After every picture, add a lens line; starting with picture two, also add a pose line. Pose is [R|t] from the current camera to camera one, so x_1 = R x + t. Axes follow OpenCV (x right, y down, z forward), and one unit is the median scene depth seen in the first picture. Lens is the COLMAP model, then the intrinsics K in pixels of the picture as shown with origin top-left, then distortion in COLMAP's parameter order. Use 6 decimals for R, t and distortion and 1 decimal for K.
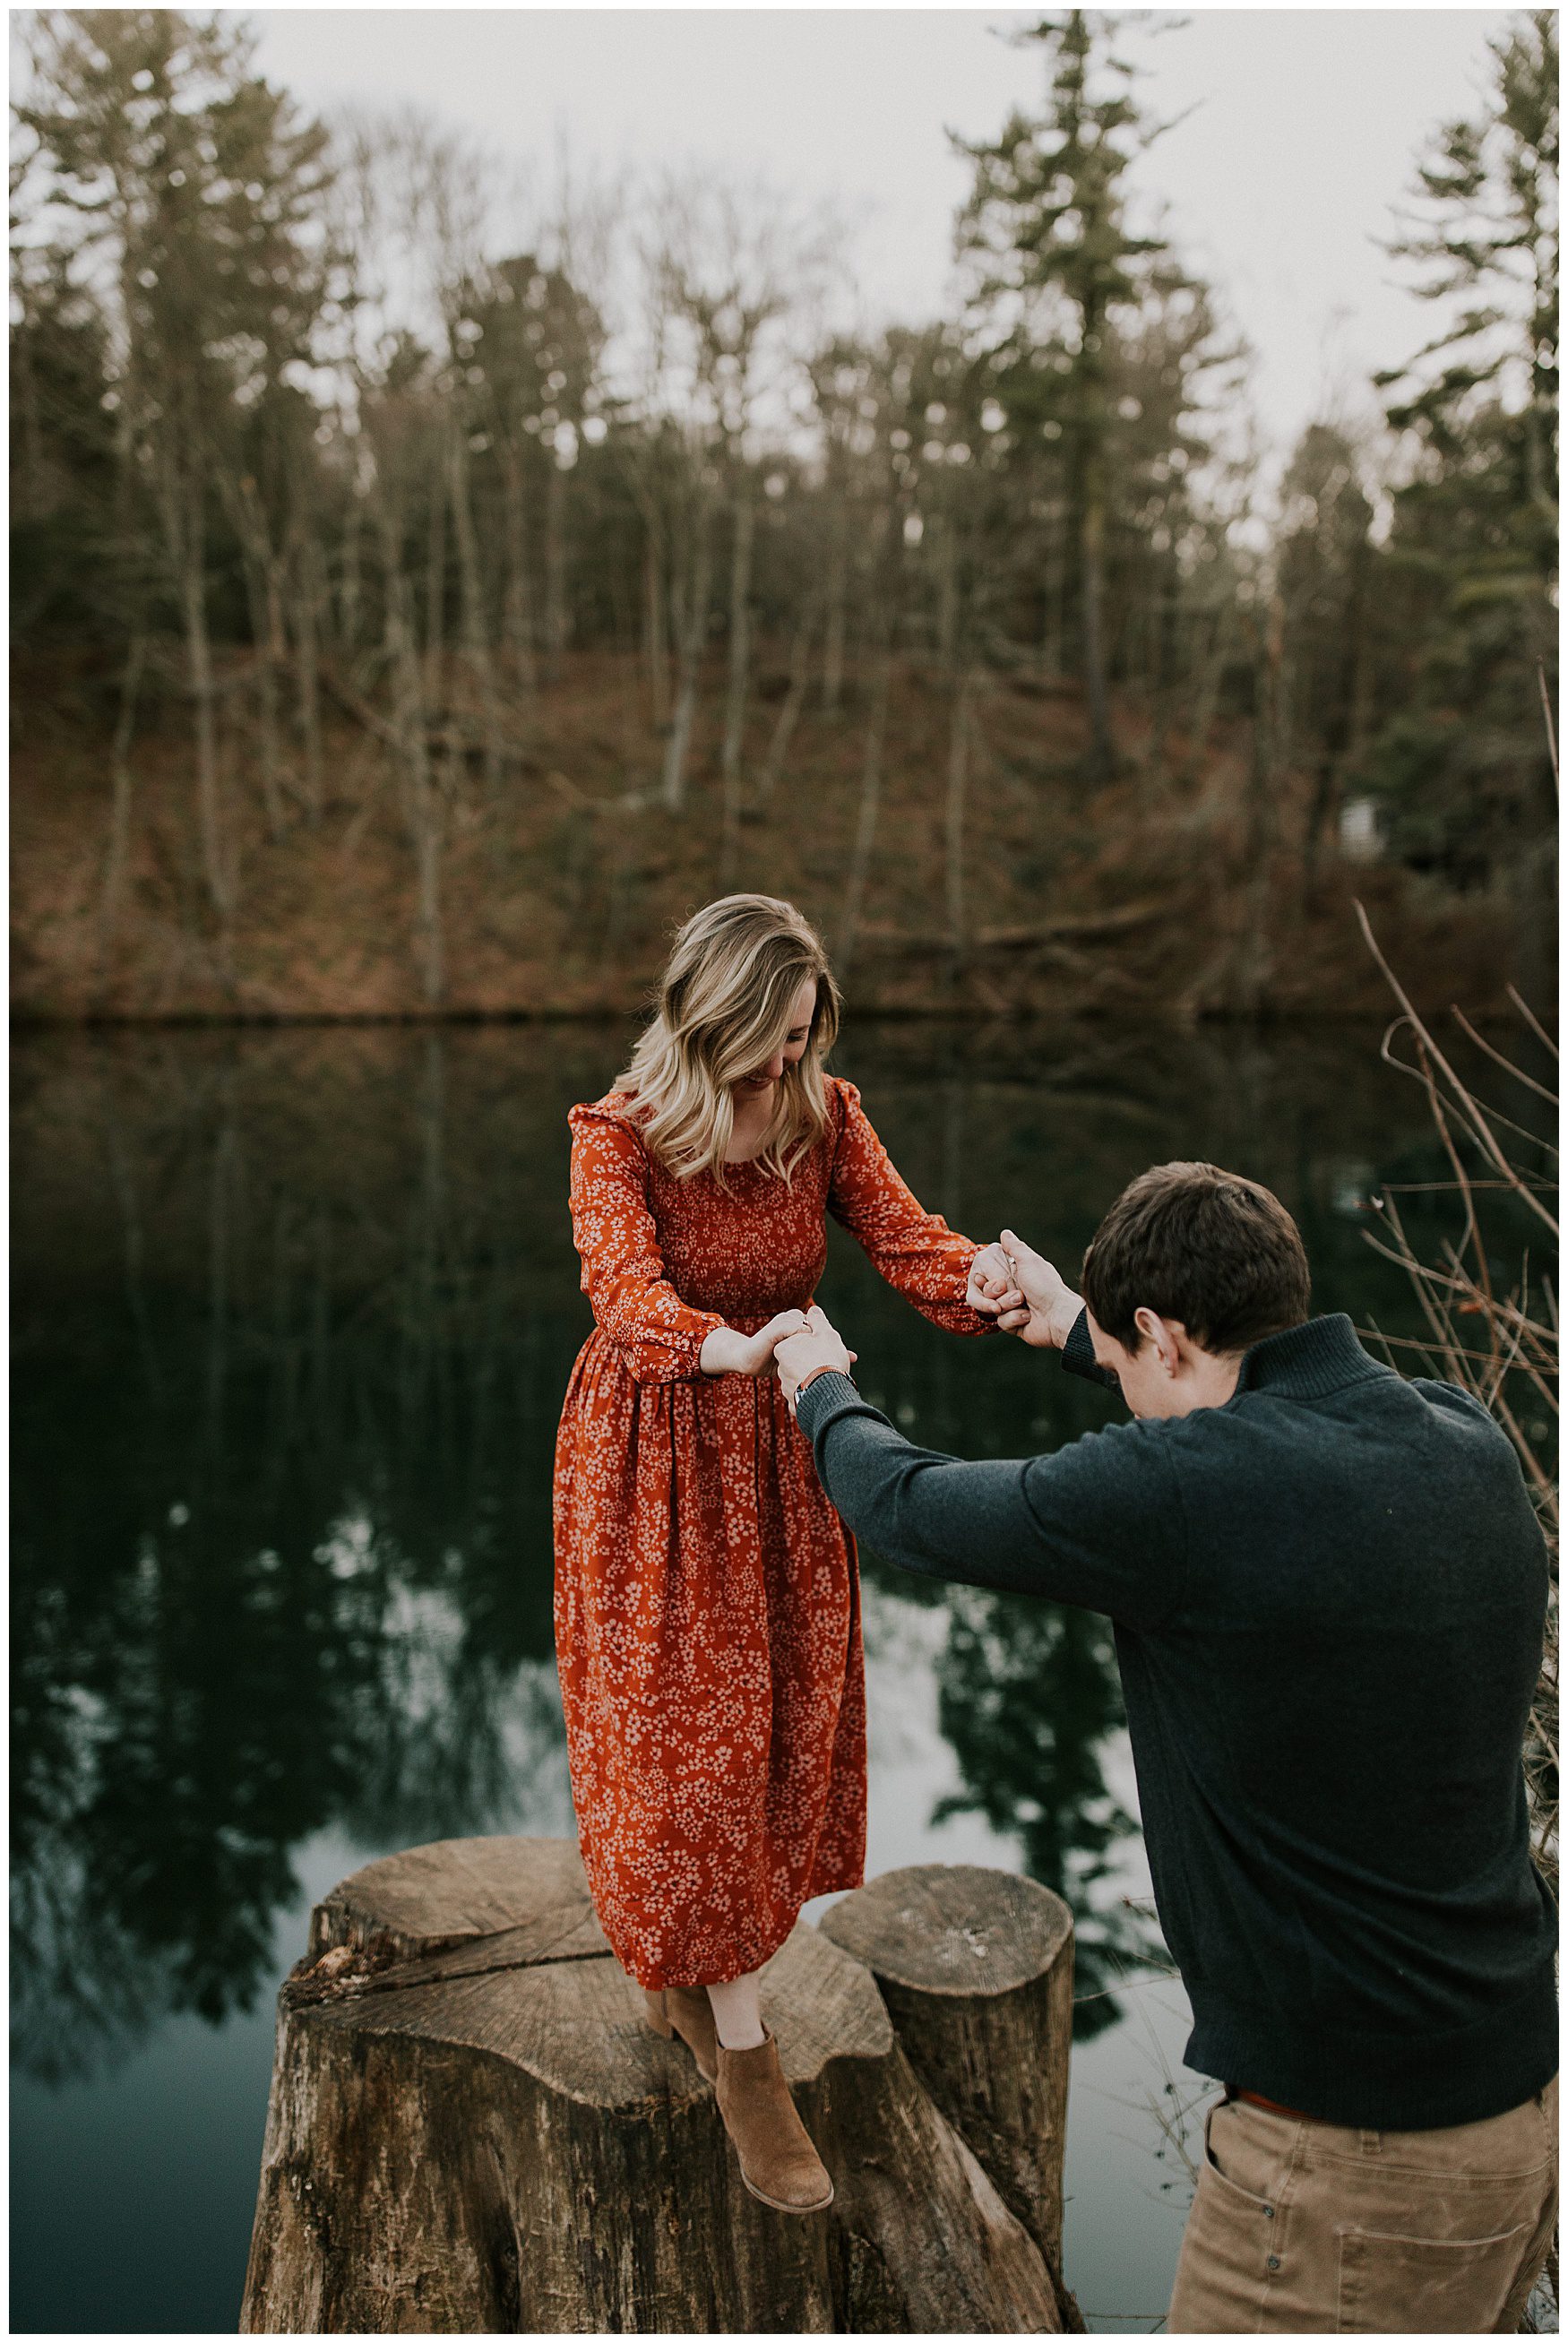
lens RADIAL K [[2206.9, 0, 784.0], [0, 2206.9, 1171.5], [0, 0, 1]] dist [0.005587, -0.003286]
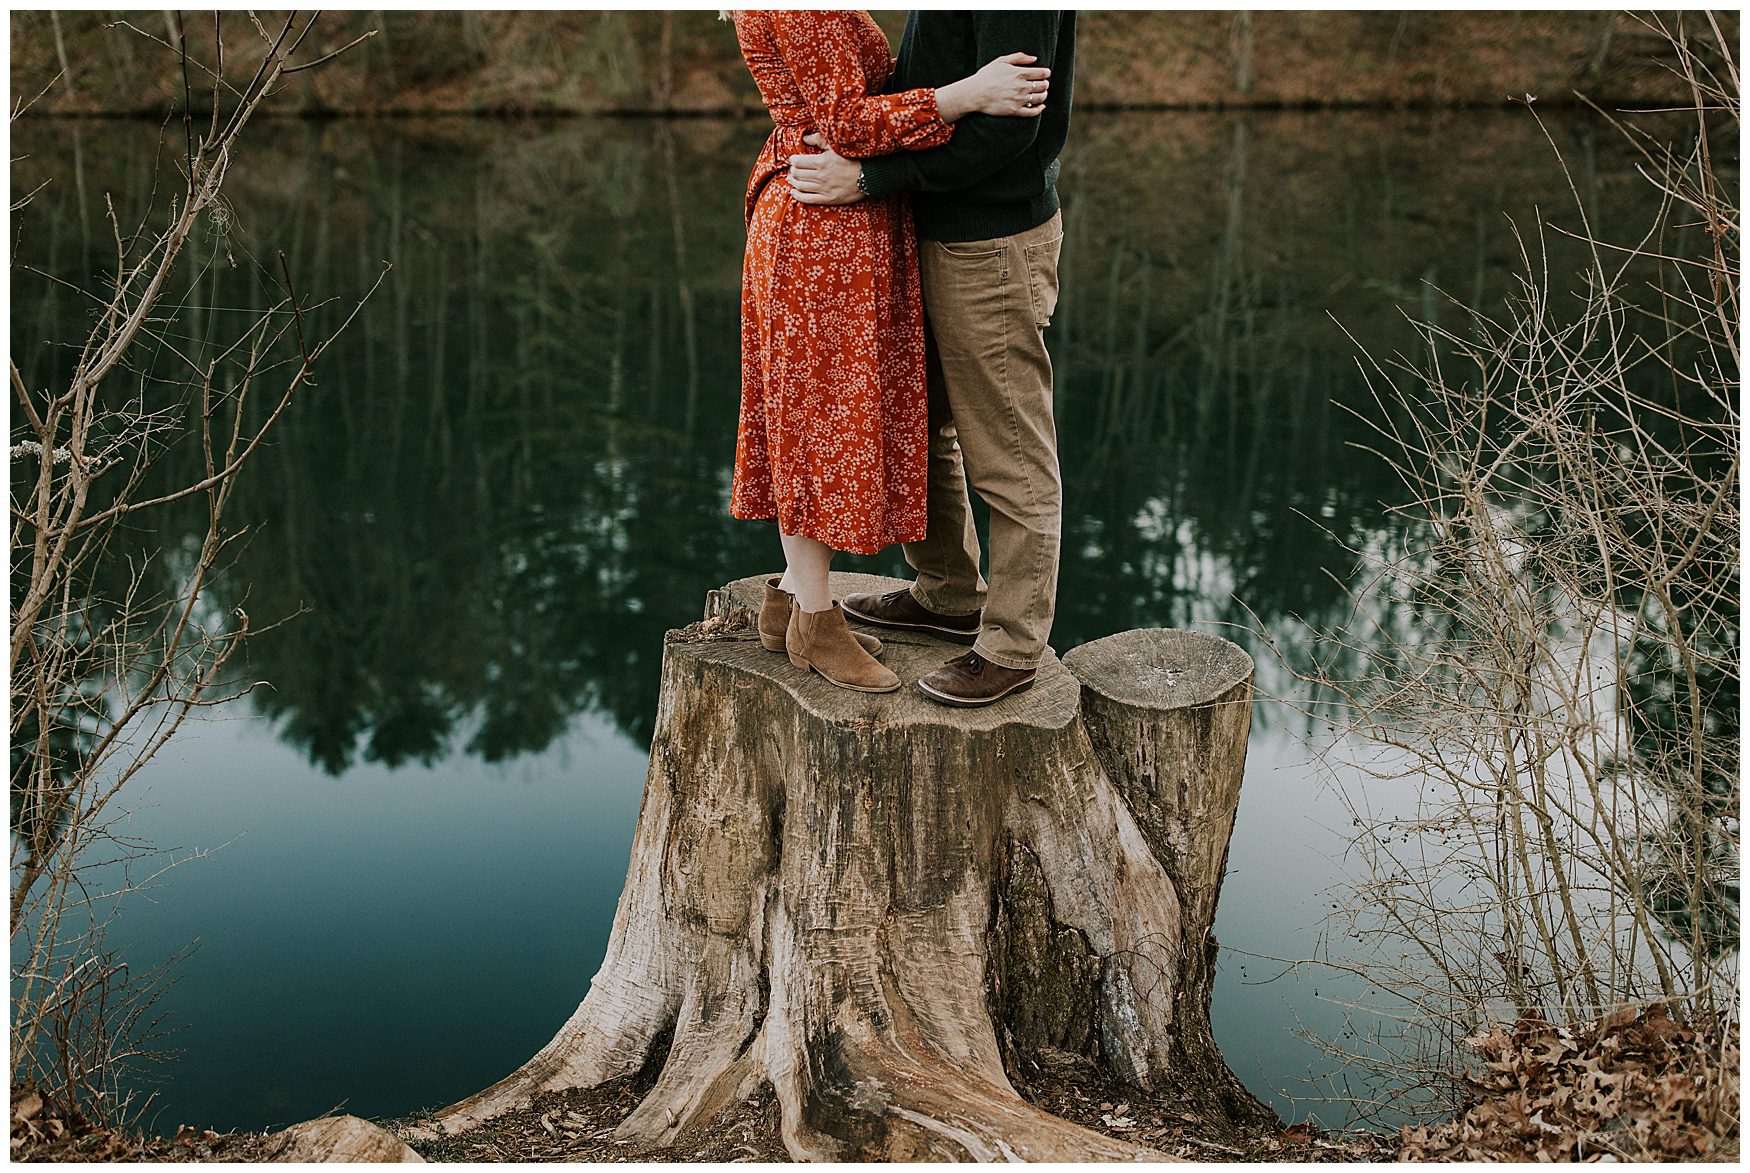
lens RADIAL K [[1685.7, 0, 875.0], [0, 1685.7, 586.5], [0, 0, 1]] dist [0.003917, -0.000068]
pose [[0.930779, 0.100886, -0.351388, 0.306879], [-0.027382, 0.977708, 0.208176, 0.097315], [0.364557, -0.184144, 0.912792, 0.009950]]
